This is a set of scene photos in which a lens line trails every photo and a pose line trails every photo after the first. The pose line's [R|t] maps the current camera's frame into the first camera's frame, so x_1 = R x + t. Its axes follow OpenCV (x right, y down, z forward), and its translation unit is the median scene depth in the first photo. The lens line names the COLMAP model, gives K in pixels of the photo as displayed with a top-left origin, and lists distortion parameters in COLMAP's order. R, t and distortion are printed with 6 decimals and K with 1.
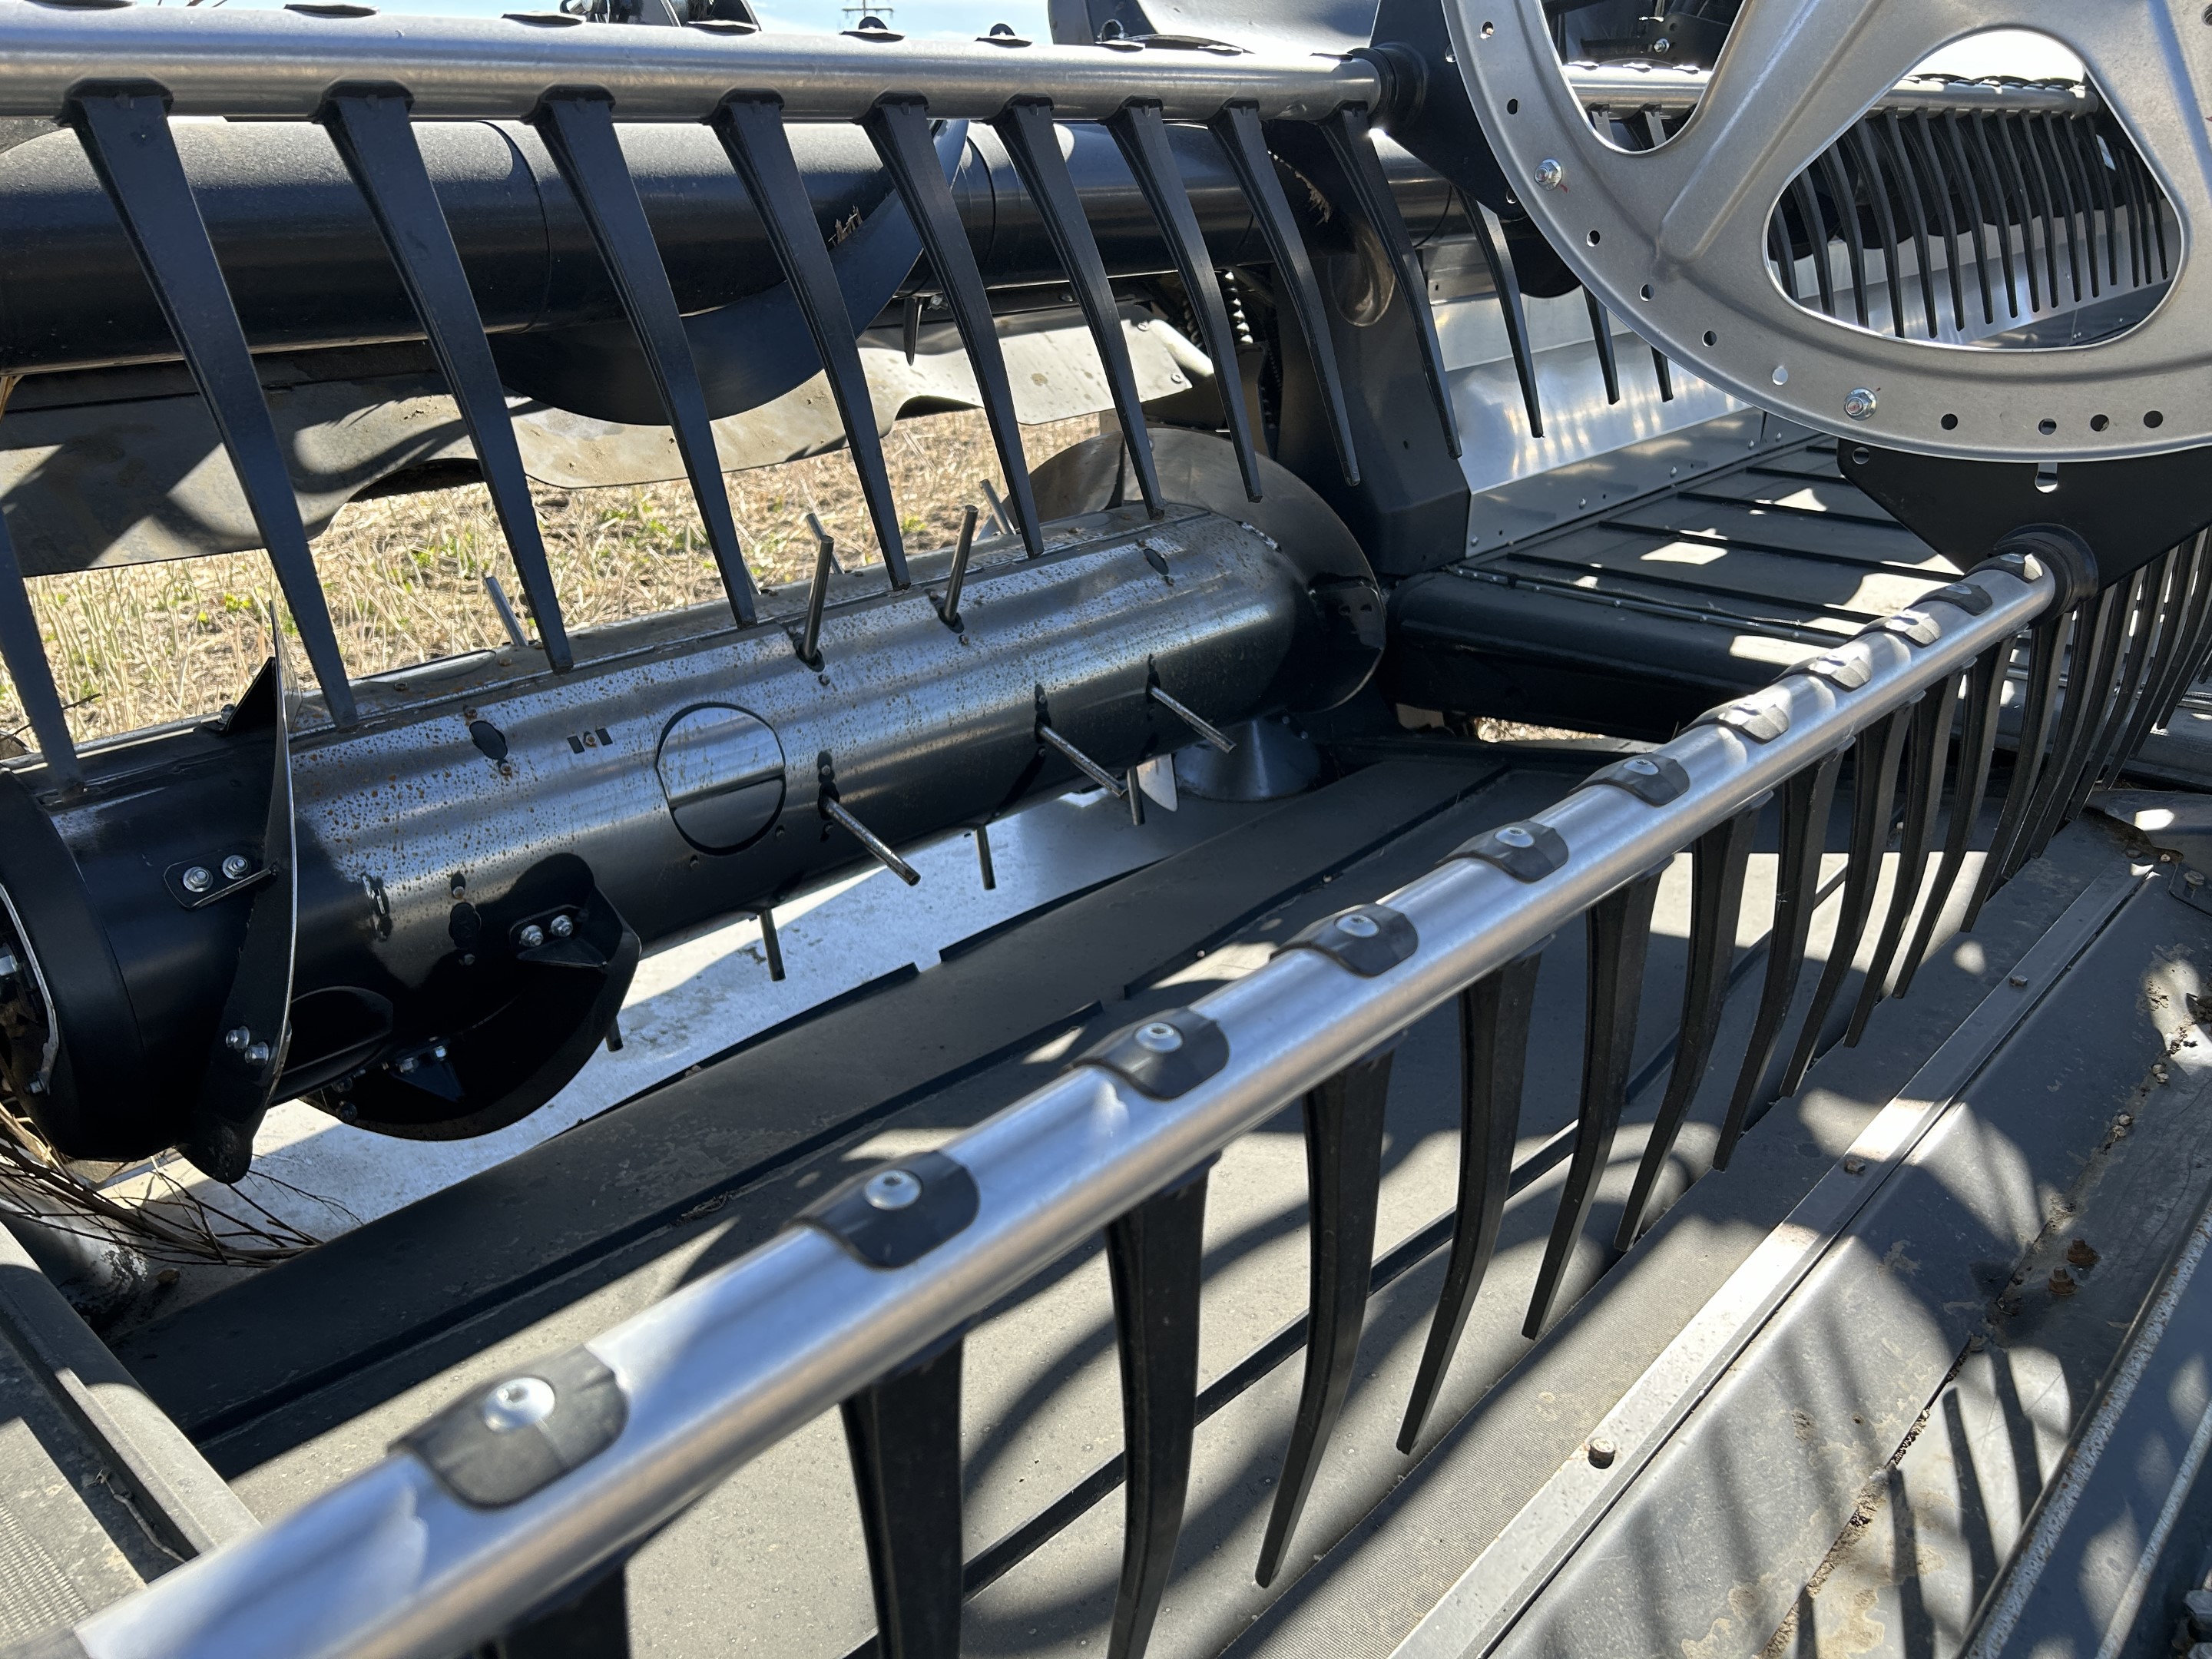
lens RADIAL K [[1652.1, 0, 1116.9], [0, 1652.1, 819.0], [0, 0, 1]] dist [0.054238, -0.079675]
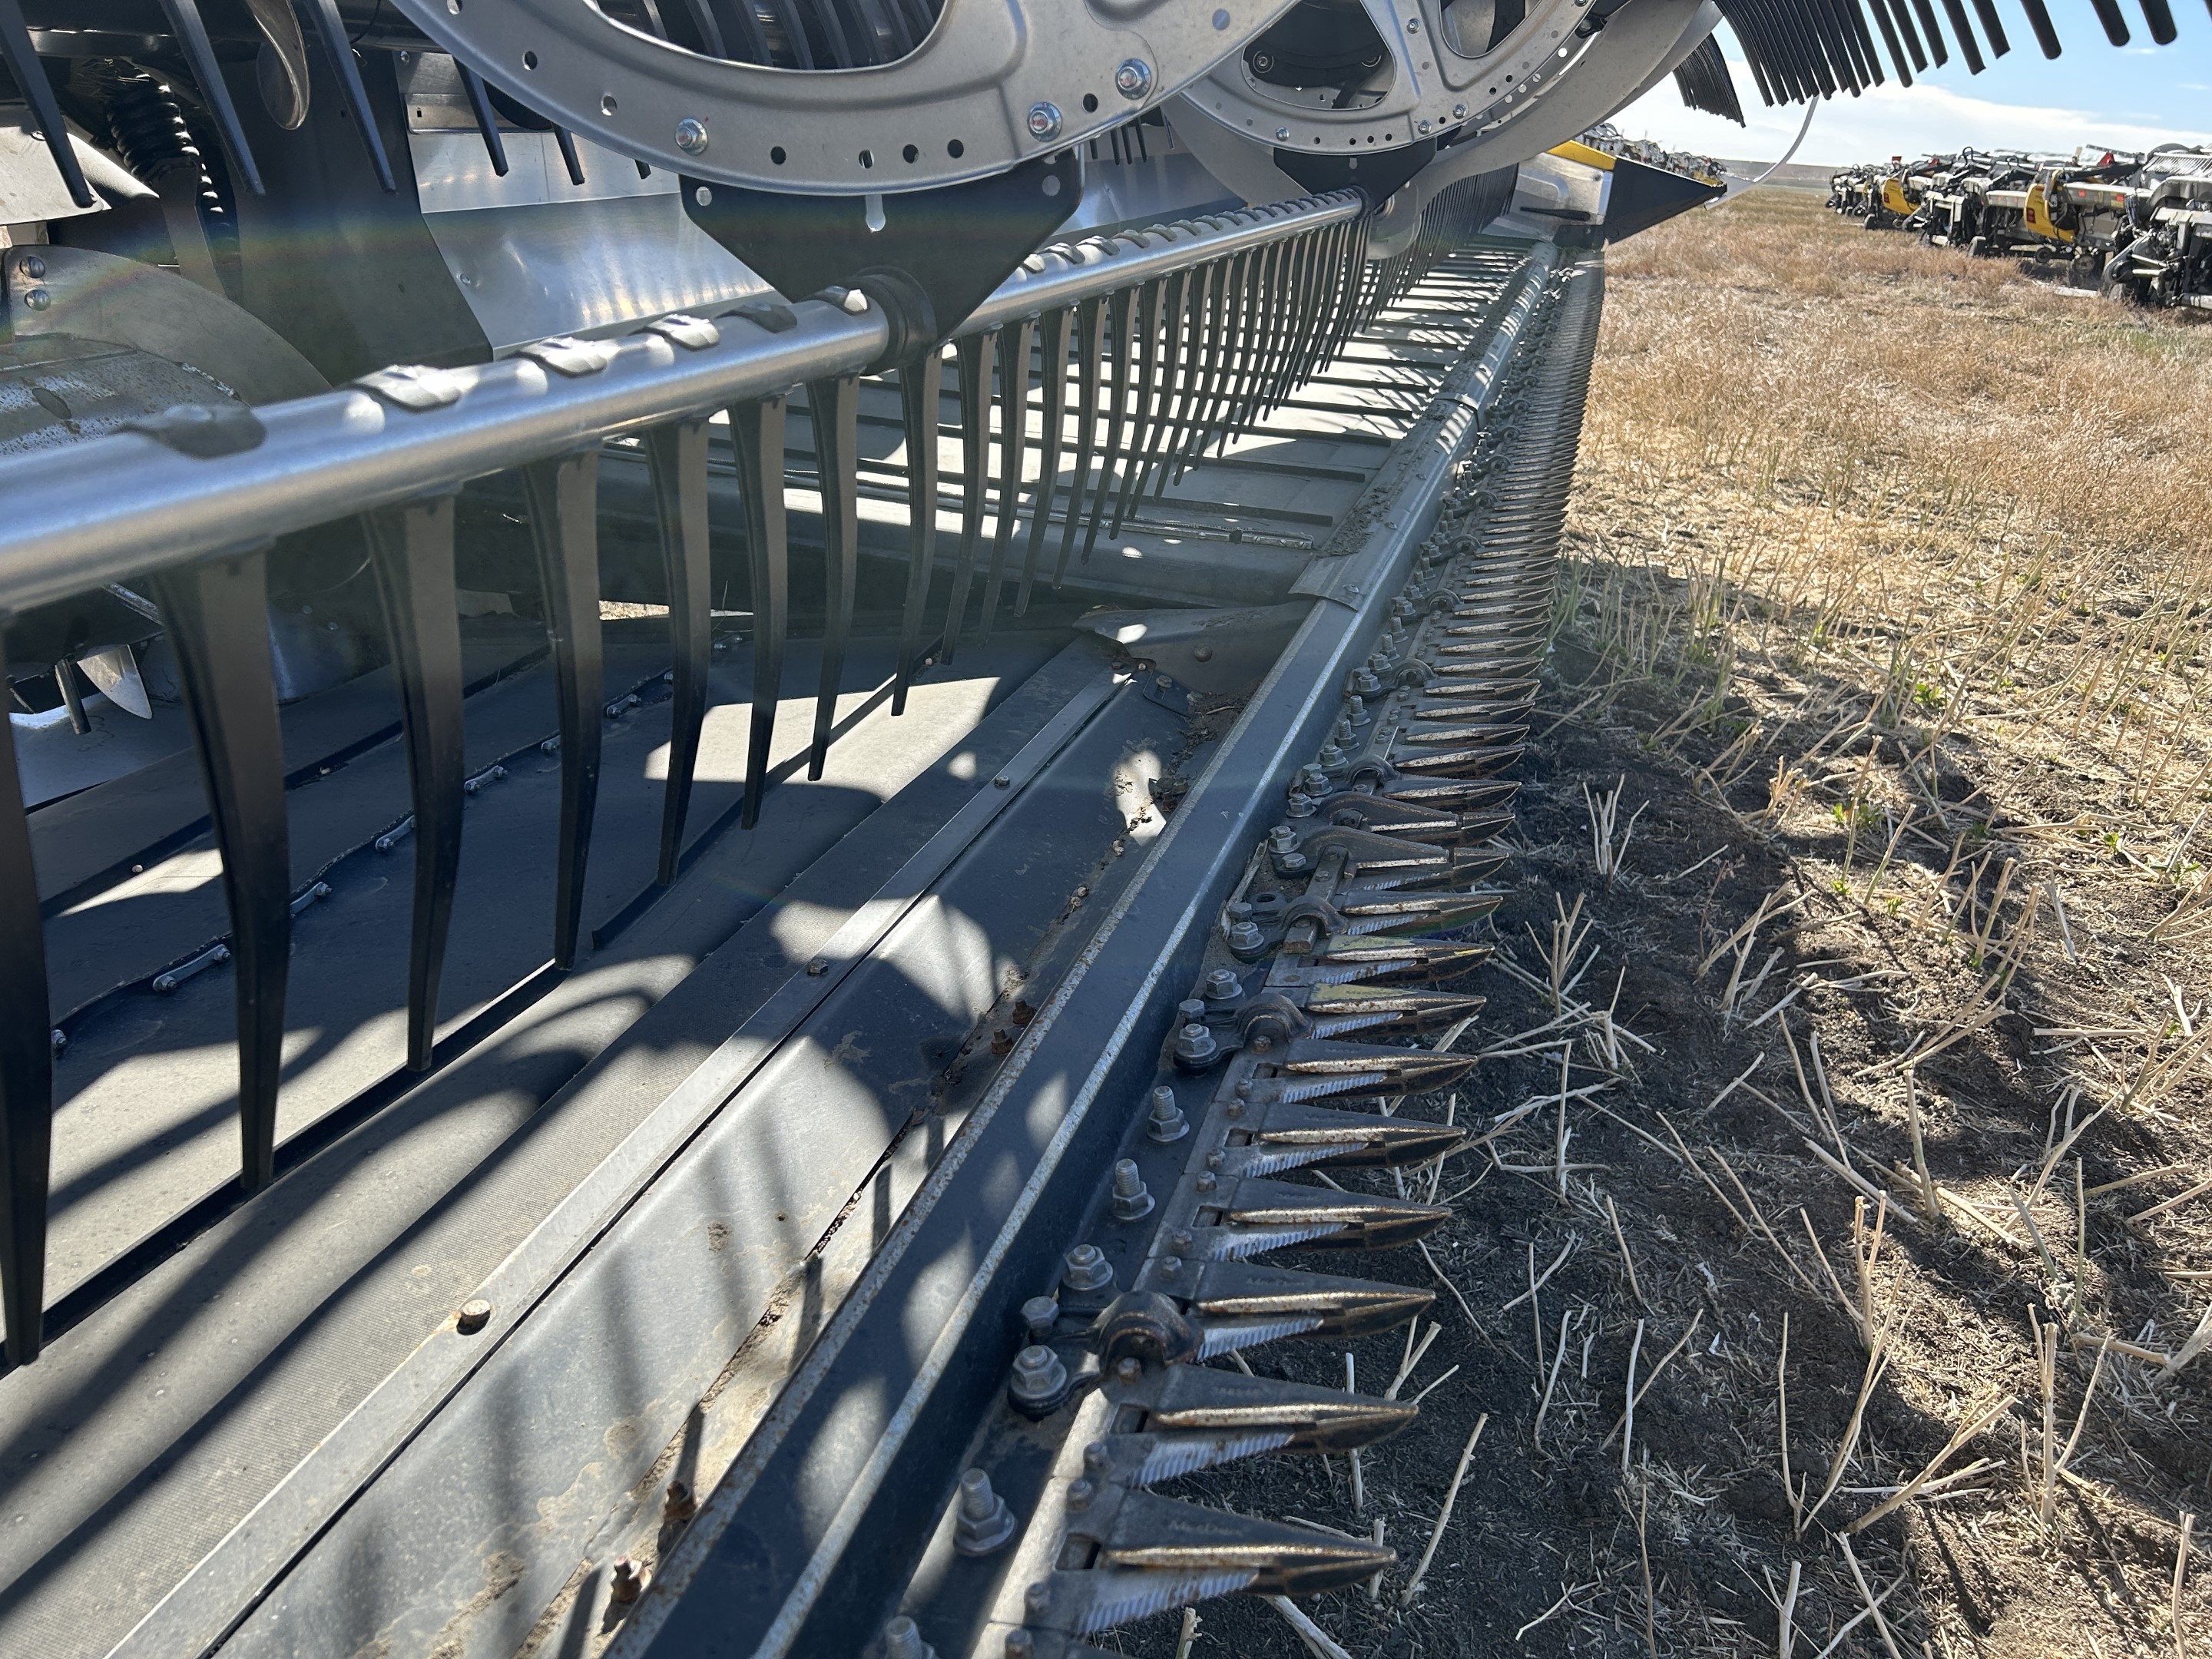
lens RADIAL K [[1645.3, 0, 1106.9], [0, 1645.3, 795.1], [0, 0, 1]] dist [0.054160, -0.079036]
pose [[0.892458, -0.103767, 0.439035, 0.194208], [0.094444, 0.994597, 0.043093, 0.087939], [-0.441134, 0.003005, 0.897436, 0.070778]]
